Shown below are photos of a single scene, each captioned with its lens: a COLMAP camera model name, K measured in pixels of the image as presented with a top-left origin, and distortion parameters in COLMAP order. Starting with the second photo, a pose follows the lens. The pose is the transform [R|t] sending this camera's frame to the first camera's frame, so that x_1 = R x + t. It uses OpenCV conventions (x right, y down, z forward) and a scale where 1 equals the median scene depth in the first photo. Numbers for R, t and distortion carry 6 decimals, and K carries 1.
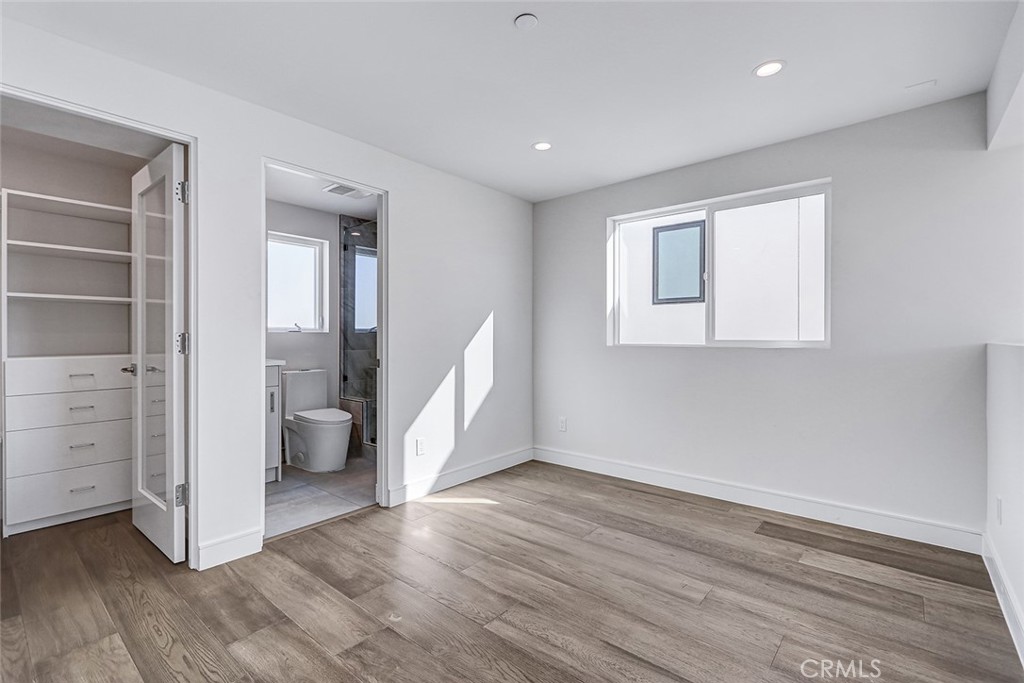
lens RADIAL K [[471.6, 0, 505.0], [0, 471.6, 338.1], [0, 0, 1]] dist [0.000709, -0.000759]
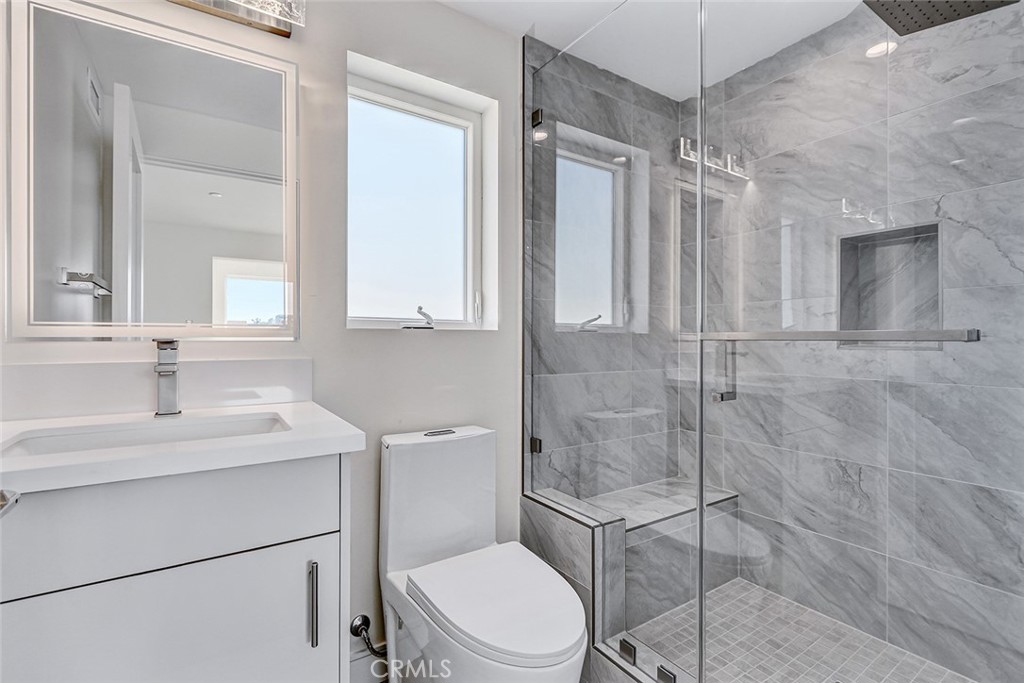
lens RADIAL K [[471.6, 0, 512.6], [0, 471.6, 339.9], [0, 0, 1]] dist [0.000709, -0.000759]
pose [[0.963355, 0.000074, -0.268230, -0.250034], [-0.000755, 0.999997, -0.002434, -0.002857], [0.268229, 0.002548, 0.963352, 0.608915]]
